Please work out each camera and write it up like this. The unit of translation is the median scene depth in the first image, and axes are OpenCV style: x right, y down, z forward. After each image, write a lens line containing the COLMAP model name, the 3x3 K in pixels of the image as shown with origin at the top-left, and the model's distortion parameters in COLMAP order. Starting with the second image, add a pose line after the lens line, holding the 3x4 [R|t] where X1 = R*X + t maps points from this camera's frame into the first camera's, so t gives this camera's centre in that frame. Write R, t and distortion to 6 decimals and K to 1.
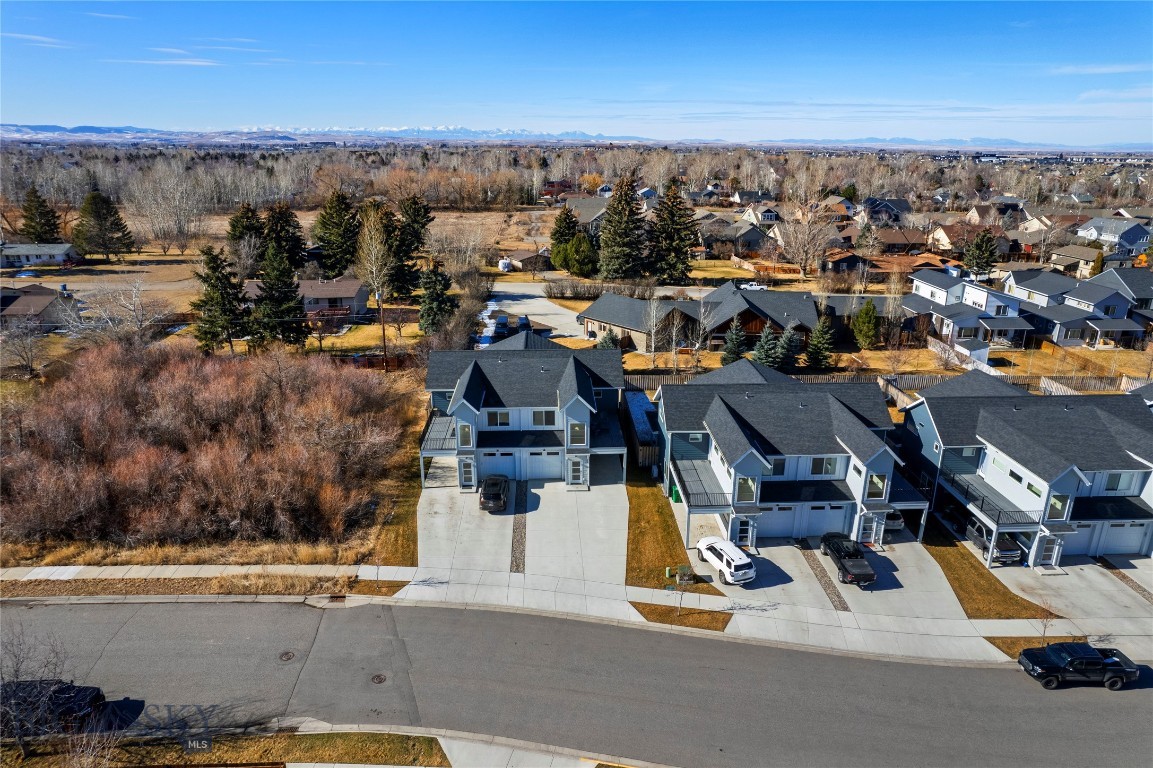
lens RADIAL K [[726.7, 0, 576.5], [0, 726.7, 384.0], [0, 0, 1]] dist [-0.078253, 0.000129]
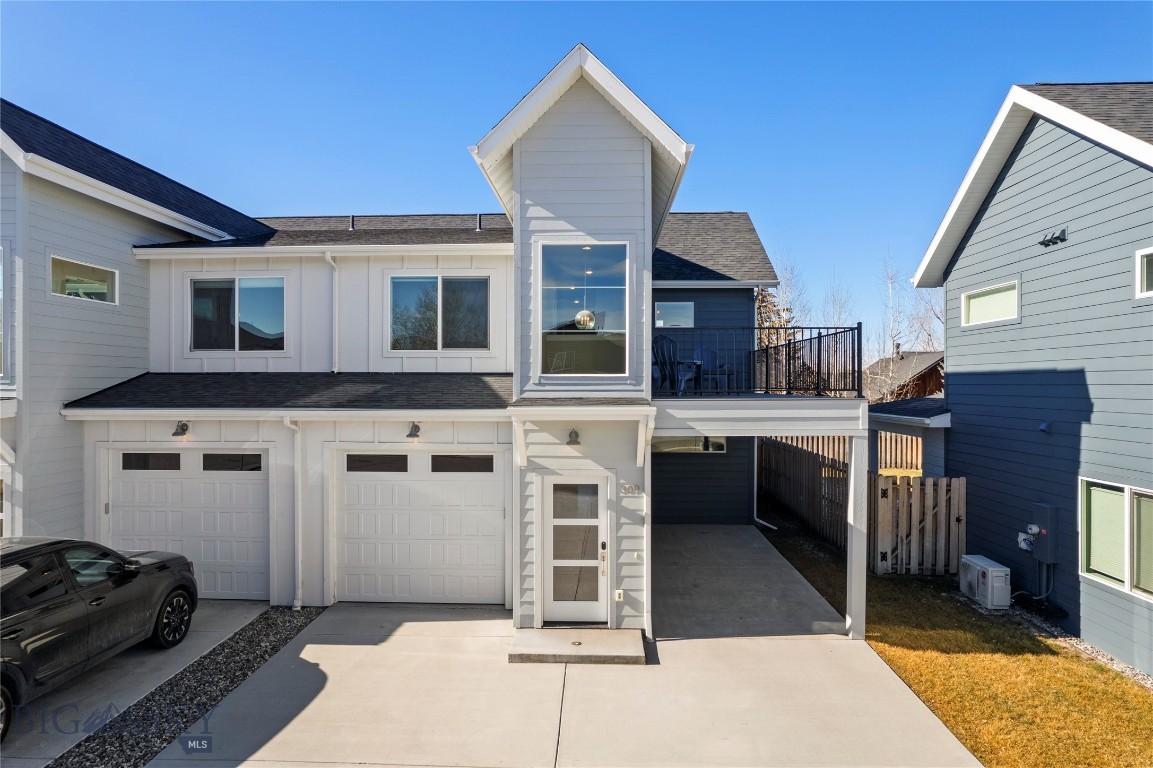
lens RADIAL K [[740.3, 0, 578.7], [0, 740.3, 384.3], [0, 0, 1]] dist [-0.087443, 0.079397]
pose [[0.997585, 0.001514, -0.069445, 0.012418], [-0.023291, 0.949178, -0.313876, 0.138072], [0.065440, 0.314735, 0.946921, 0.816061]]
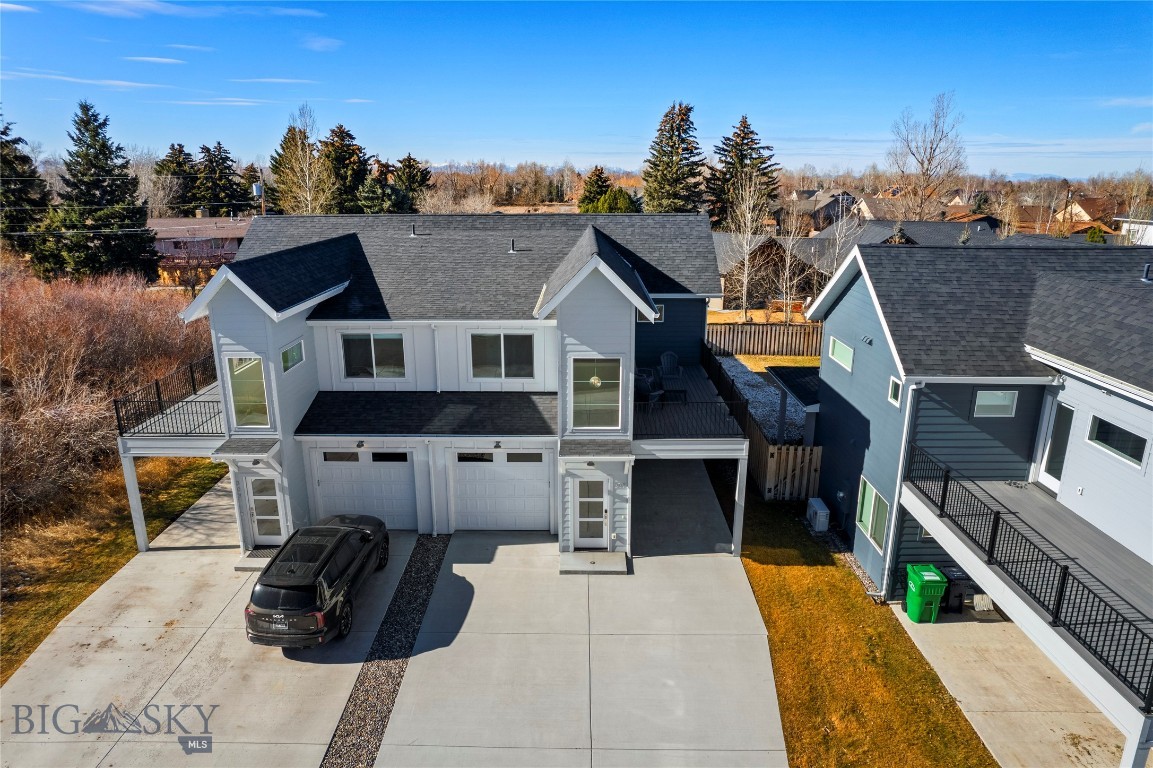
lens RADIAL K [[735.1, 0, 579.5], [0, 735.1, 386.2], [0, 0, 1]] dist [-0.081276, 0.071431]
pose [[0.998984, 0.013142, -0.043113, 0.007791], [-0.014917, 0.999044, -0.041101, 0.076948], [0.042532, 0.041702, 0.998224, 0.662422]]
